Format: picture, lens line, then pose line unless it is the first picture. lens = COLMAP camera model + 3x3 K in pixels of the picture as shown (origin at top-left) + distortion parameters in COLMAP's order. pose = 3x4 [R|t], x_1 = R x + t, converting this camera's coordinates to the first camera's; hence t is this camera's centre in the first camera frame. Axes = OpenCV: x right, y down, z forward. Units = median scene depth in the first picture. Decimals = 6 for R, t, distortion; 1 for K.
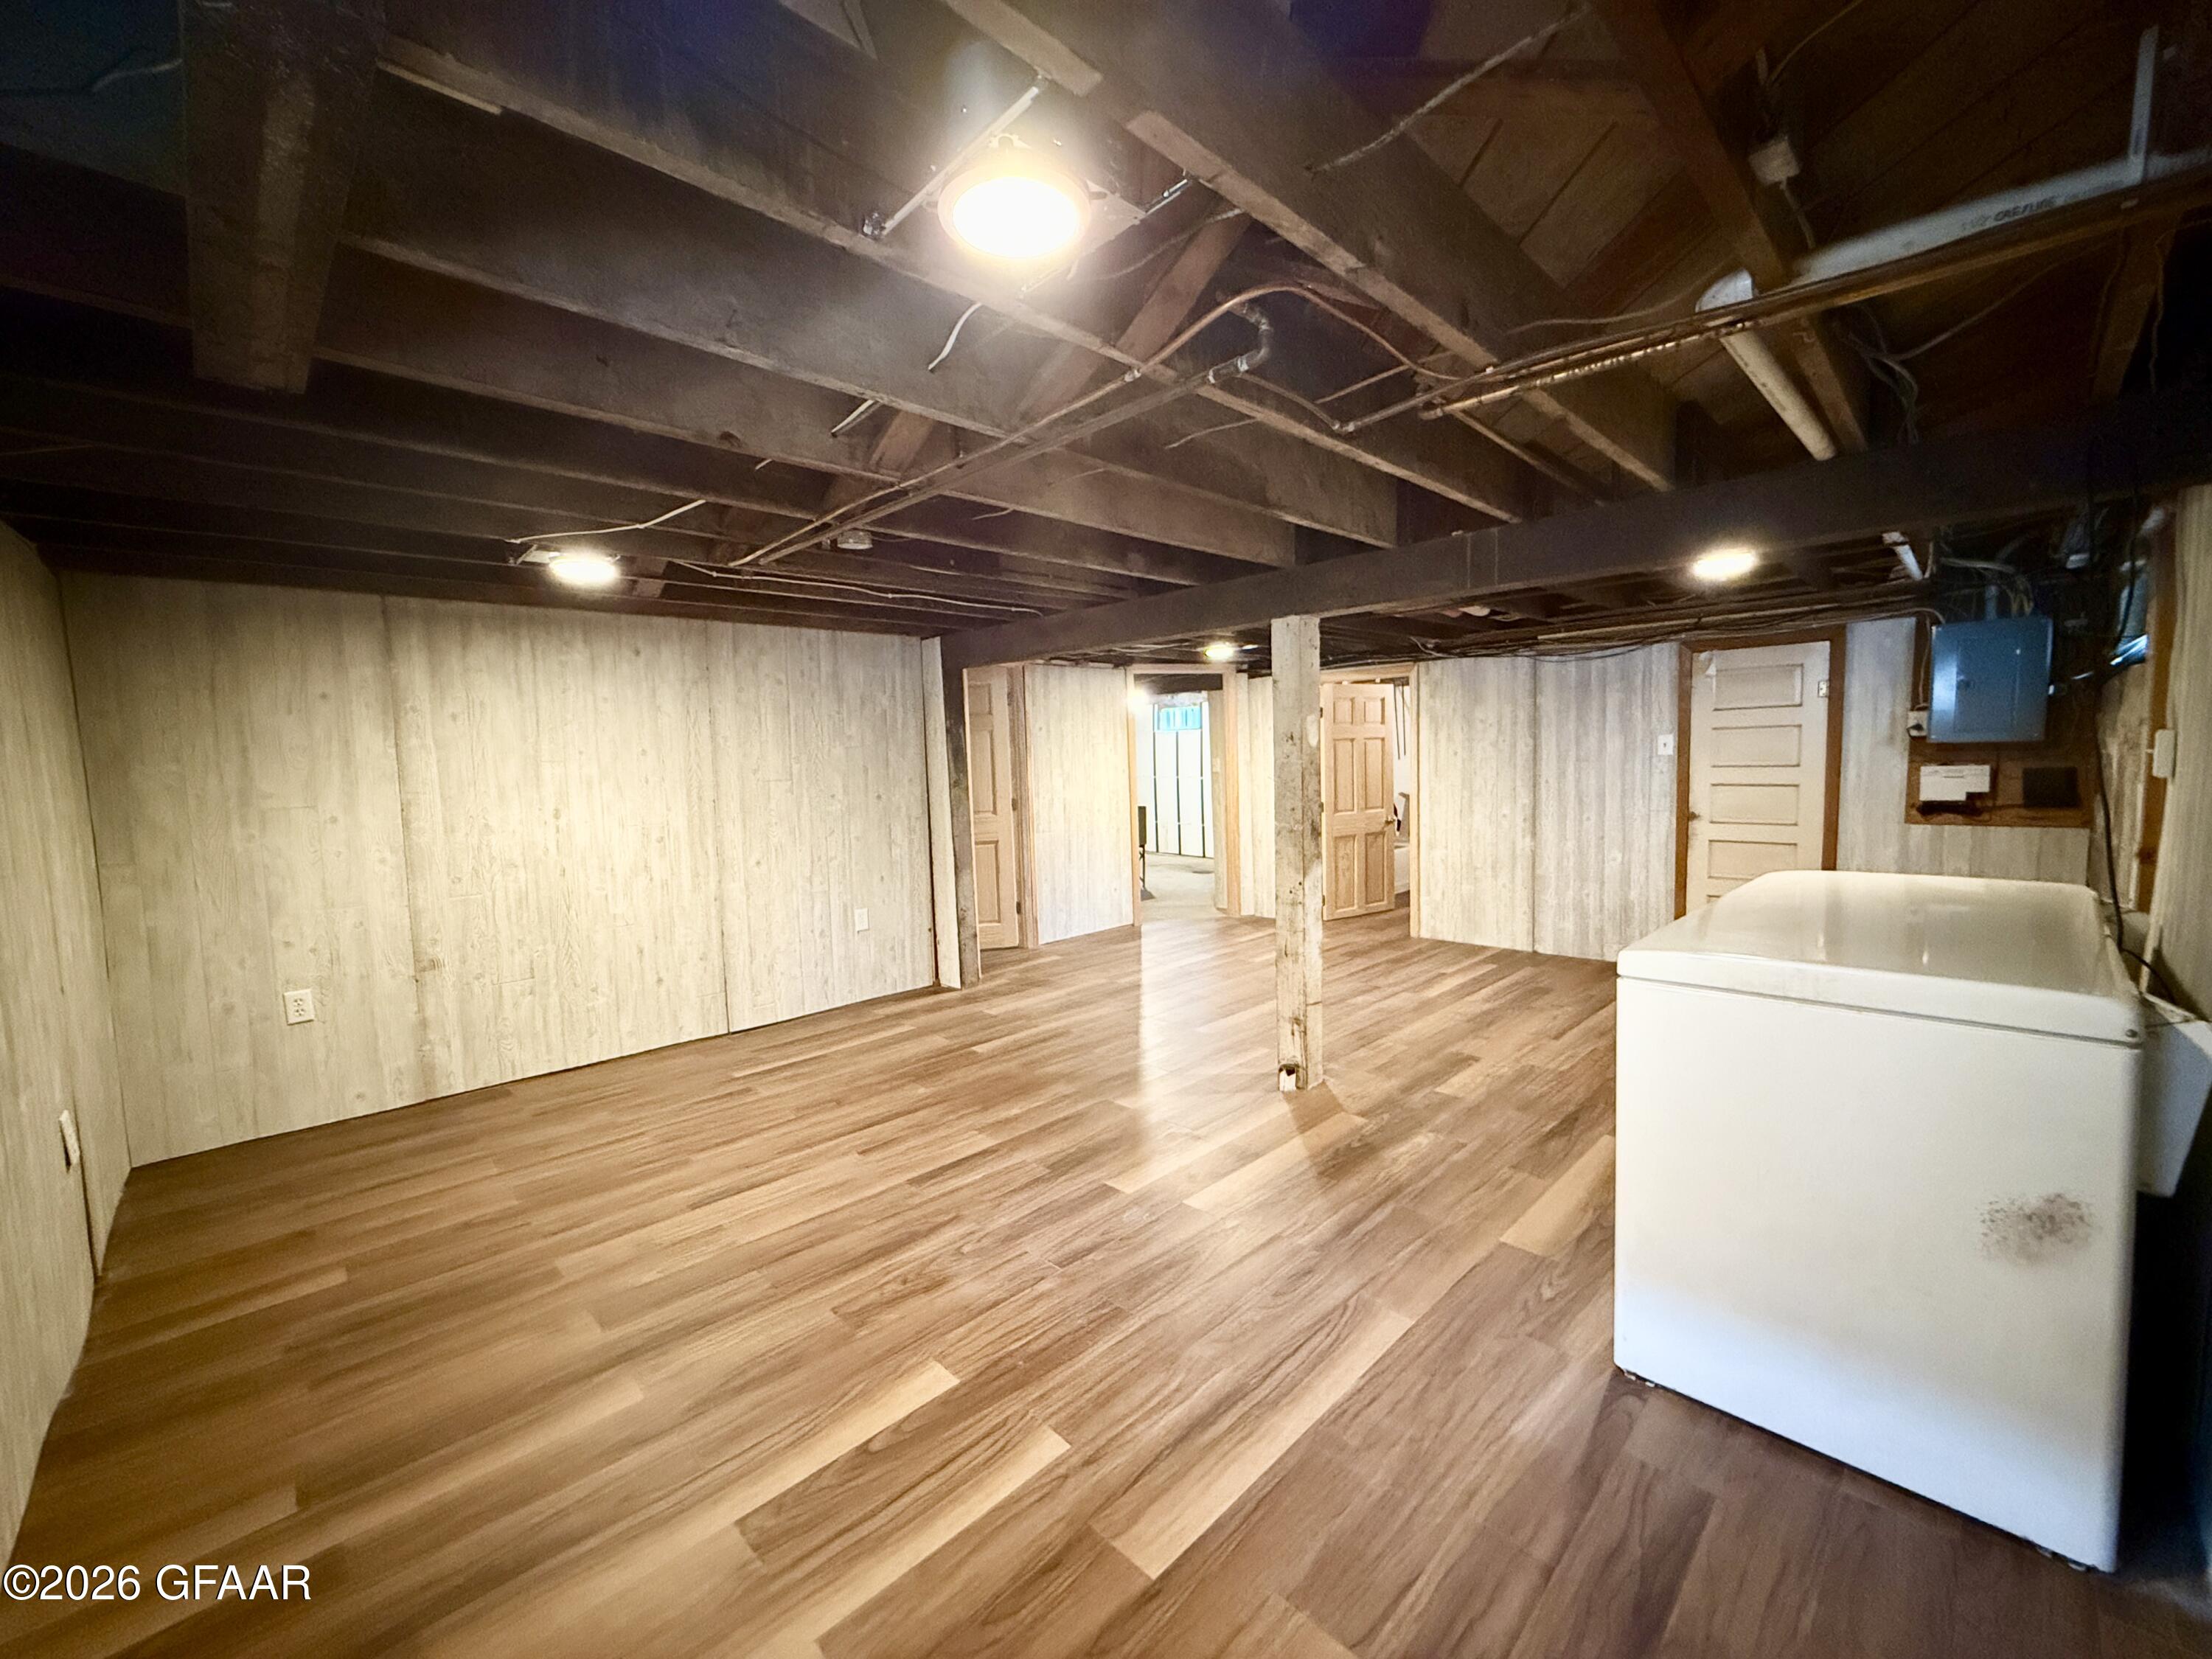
lens RADIAL K [[874.7, 0, 1097.3], [0, 874.7, 823.6], [0, 0, 1]] dist [-0.001781, -0.000087]
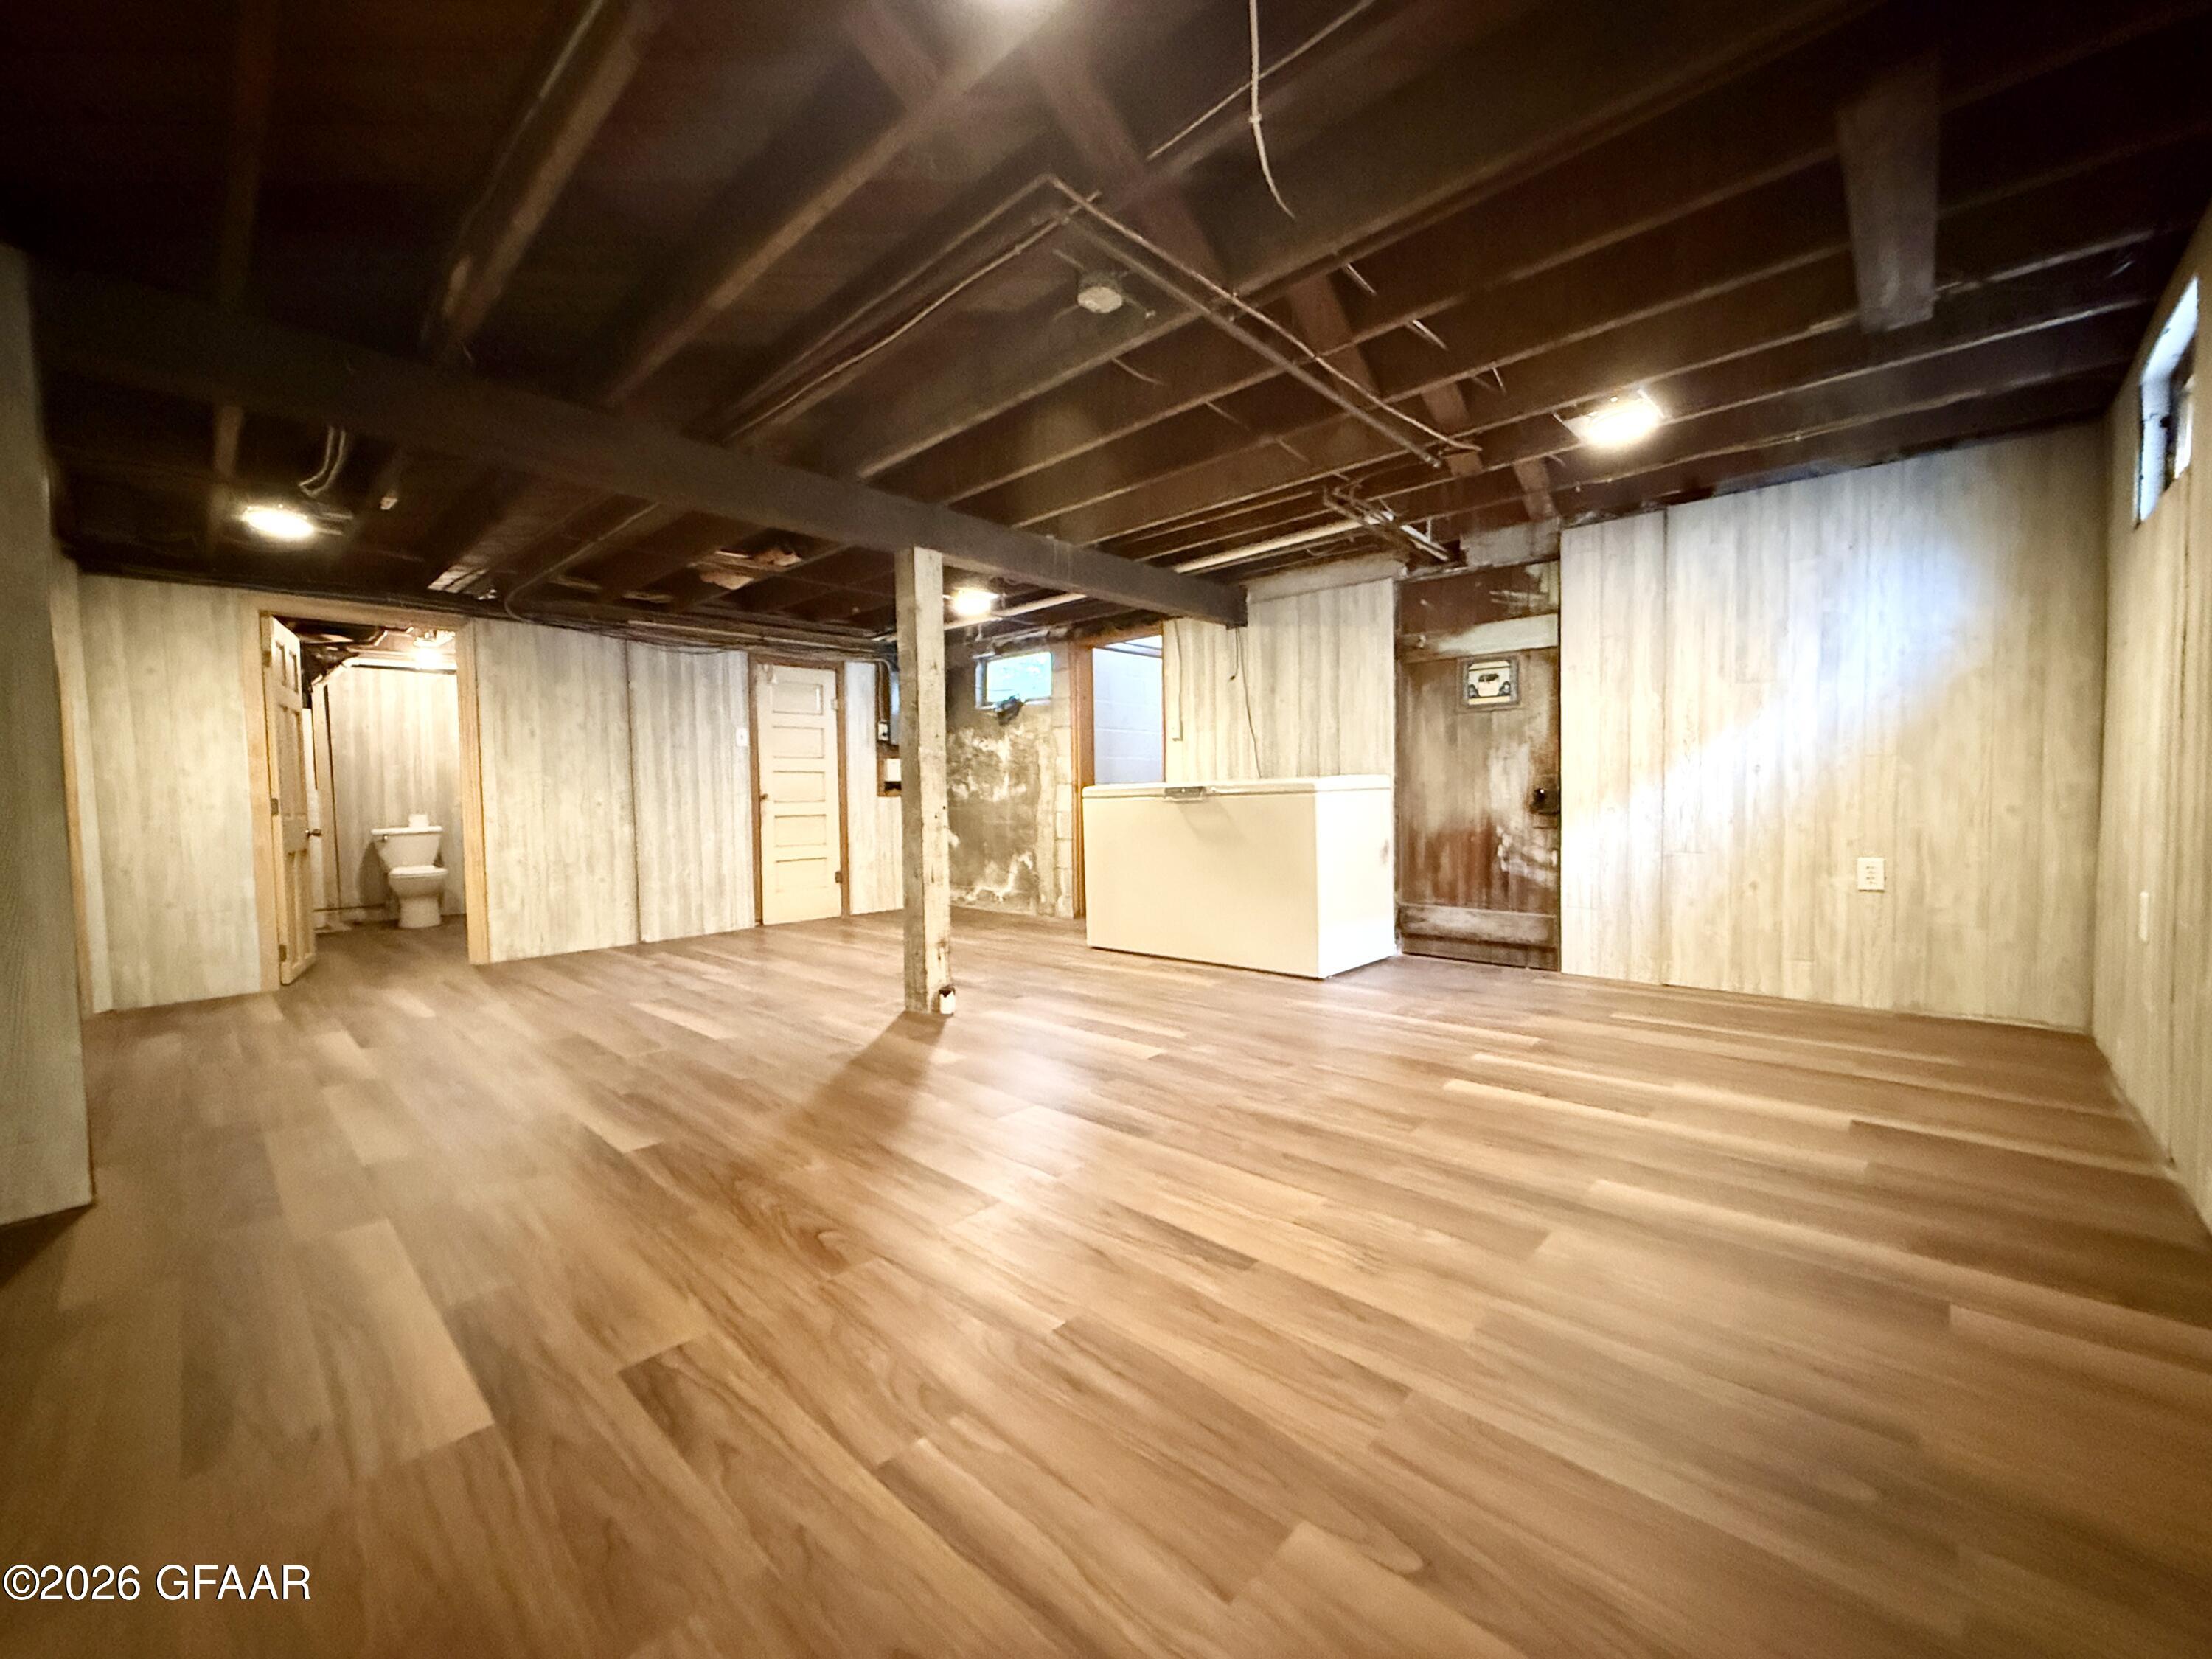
lens RADIAL K [[874.7, 0, 1101.1], [0, 874.7, 832.8], [0, 0, 1]] dist [-0.001781, -0.000087]
pose [[-0.033482, -0.011715, 0.999371, -0.539958], [0.096807, 0.995192, 0.014909, 0.066691], [-0.994740, 0.097245, -0.032187, 0.563305]]
